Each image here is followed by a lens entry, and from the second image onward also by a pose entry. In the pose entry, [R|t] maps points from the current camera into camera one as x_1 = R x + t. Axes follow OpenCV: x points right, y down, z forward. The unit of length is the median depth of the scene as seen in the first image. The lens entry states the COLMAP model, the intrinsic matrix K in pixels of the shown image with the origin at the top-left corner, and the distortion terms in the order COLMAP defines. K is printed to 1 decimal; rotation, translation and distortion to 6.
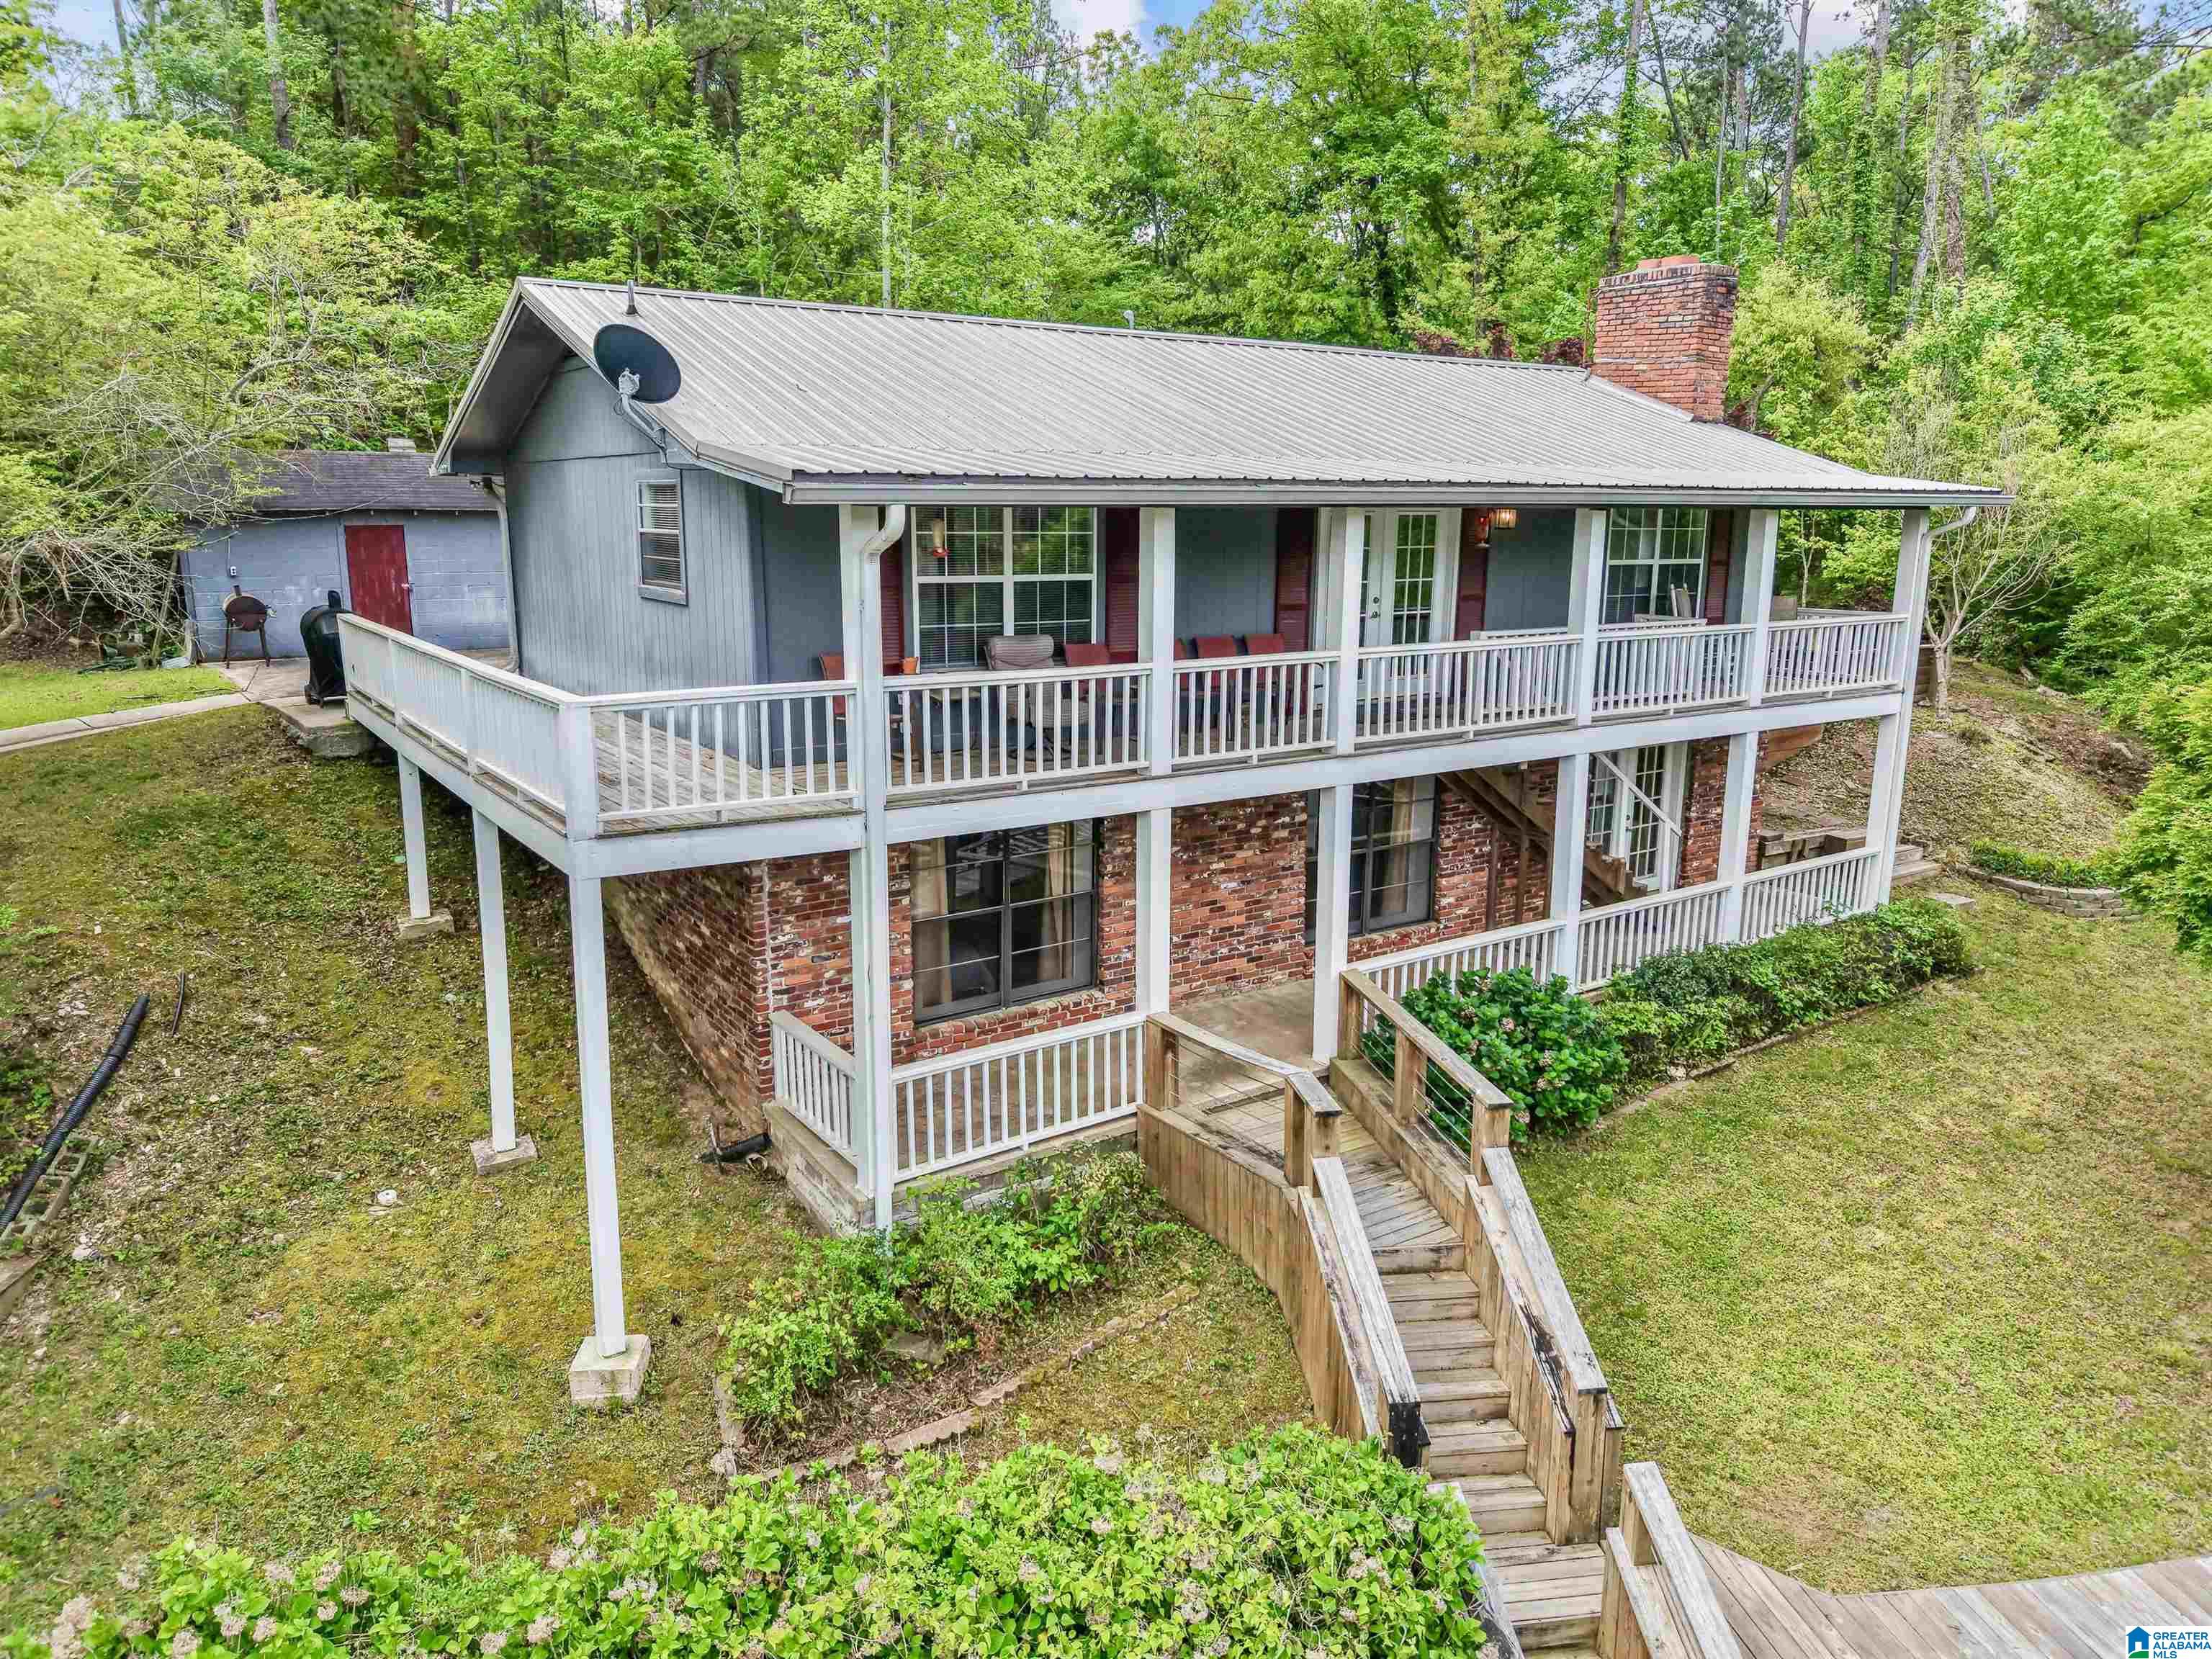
lens RADIAL K [[1526.0, 0, 1098.6], [0, 1526.0, 822.3], [0, 0, 1]] dist [0.008682, -0.006322]
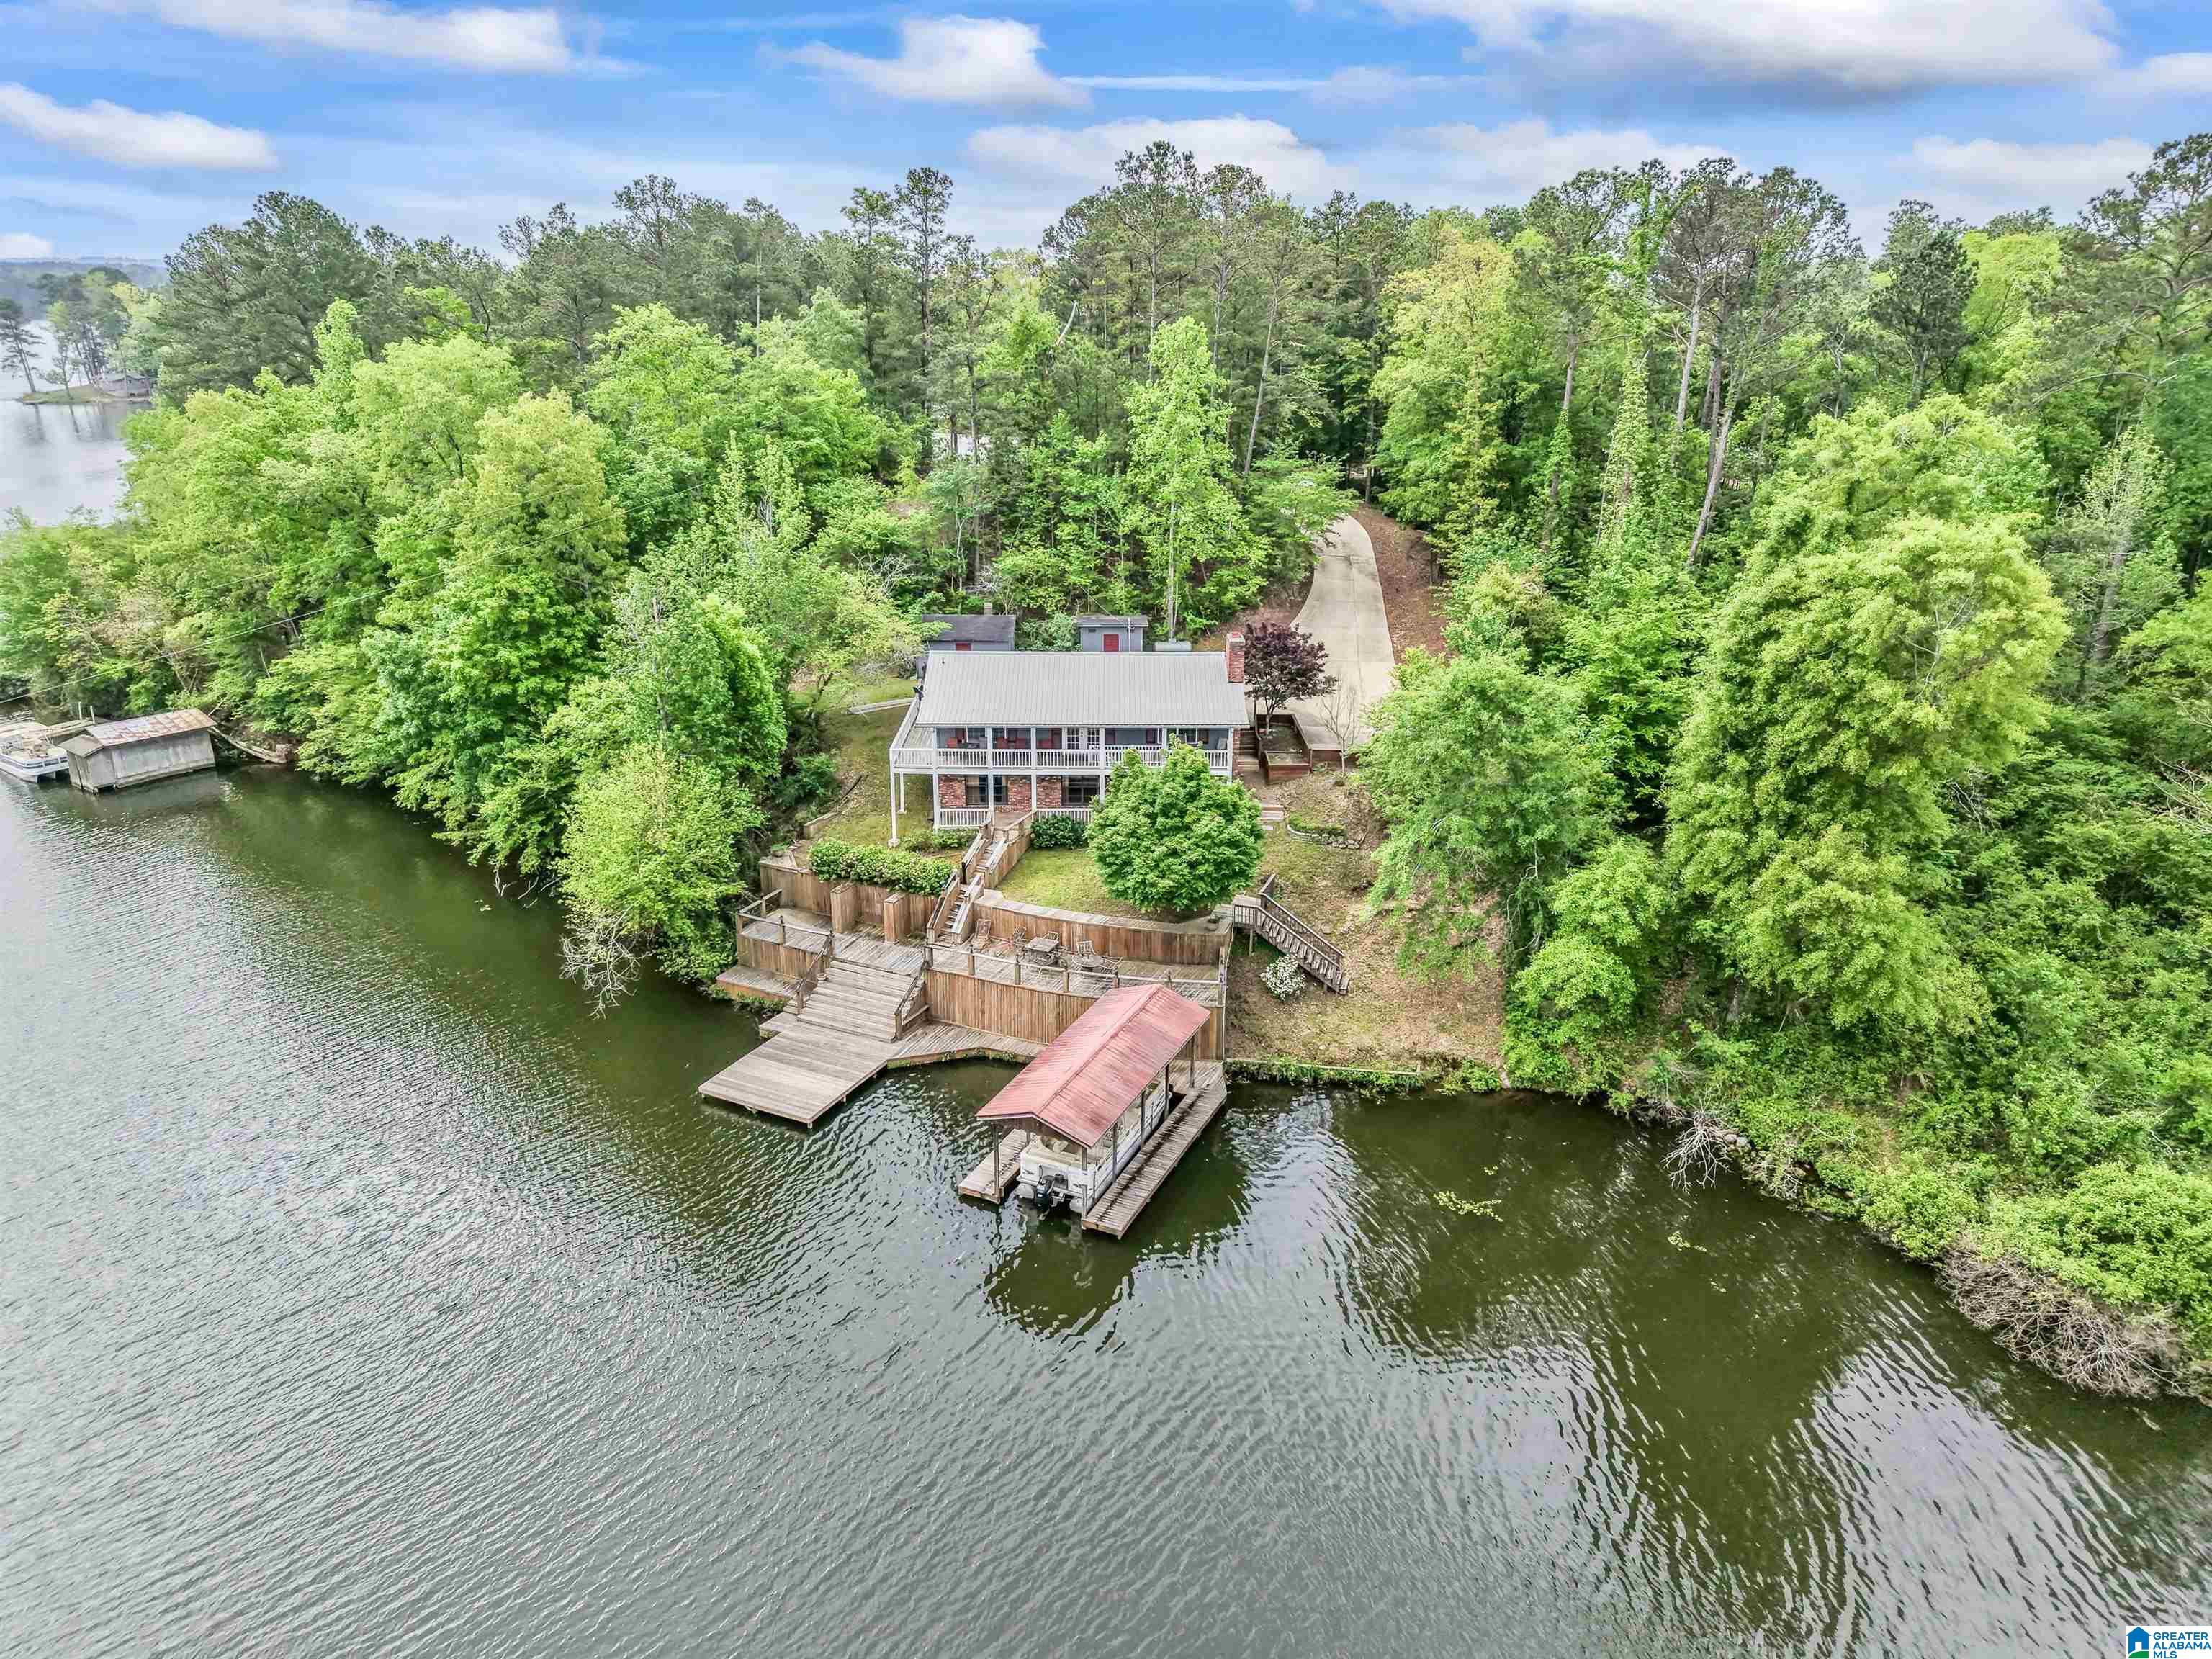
lens RADIAL K [[1526.0, 0, 1098.6], [0, 1526.0, 822.3], [0, 0, 1]] dist [0.008682, -0.006322]
pose [[0.828343, 0.193575, -0.525715, 2.822035], [-0.121433, 0.978137, 0.168827, -0.702082], [0.546902, -0.076007, 0.833739, -2.953279]]
